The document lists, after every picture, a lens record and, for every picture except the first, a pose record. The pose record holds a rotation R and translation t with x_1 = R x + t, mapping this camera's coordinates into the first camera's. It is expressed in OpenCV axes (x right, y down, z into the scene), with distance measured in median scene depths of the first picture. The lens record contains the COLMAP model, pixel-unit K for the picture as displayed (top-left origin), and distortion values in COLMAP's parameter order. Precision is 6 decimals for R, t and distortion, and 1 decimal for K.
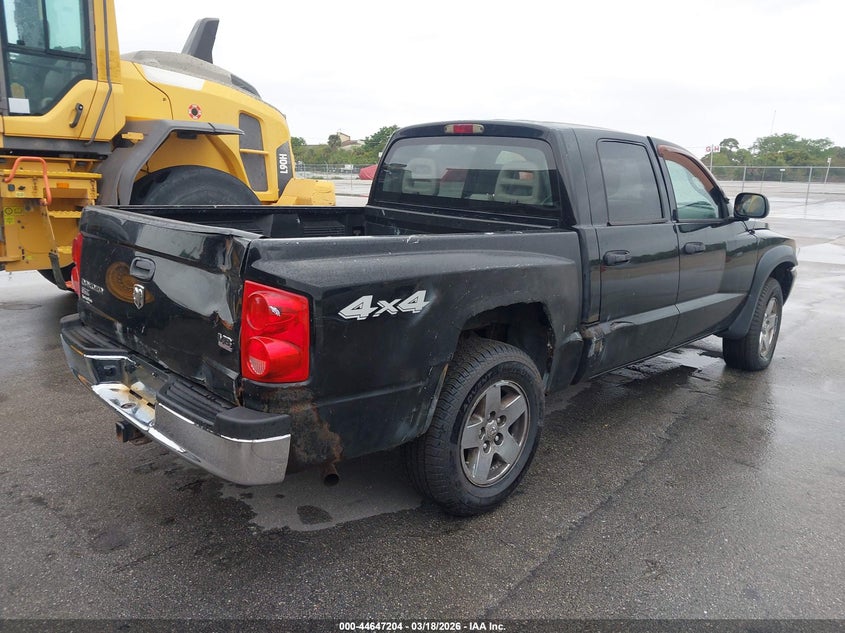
lens RADIAL K [[663.8, 0, 422.5], [0, 663.8, 316.5], [0, 0, 1]] dist [-0.049460, 0.000261]
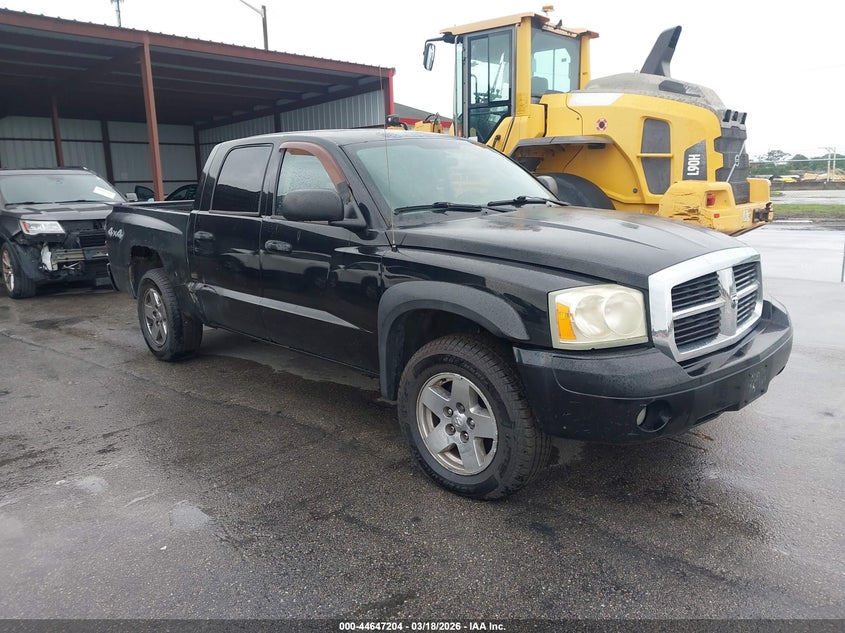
lens RADIAL K [[663.8, 0, 422.5], [0, 663.8, 316.5], [0, 0, 1]] dist [-0.049460, 0.000261]
pose [[-0.037999, 0.153057, -0.987487, 3.931247], [-0.195359, 0.967994, 0.157553, -0.522541], [0.979995, 0.198902, -0.006881, 3.631467]]
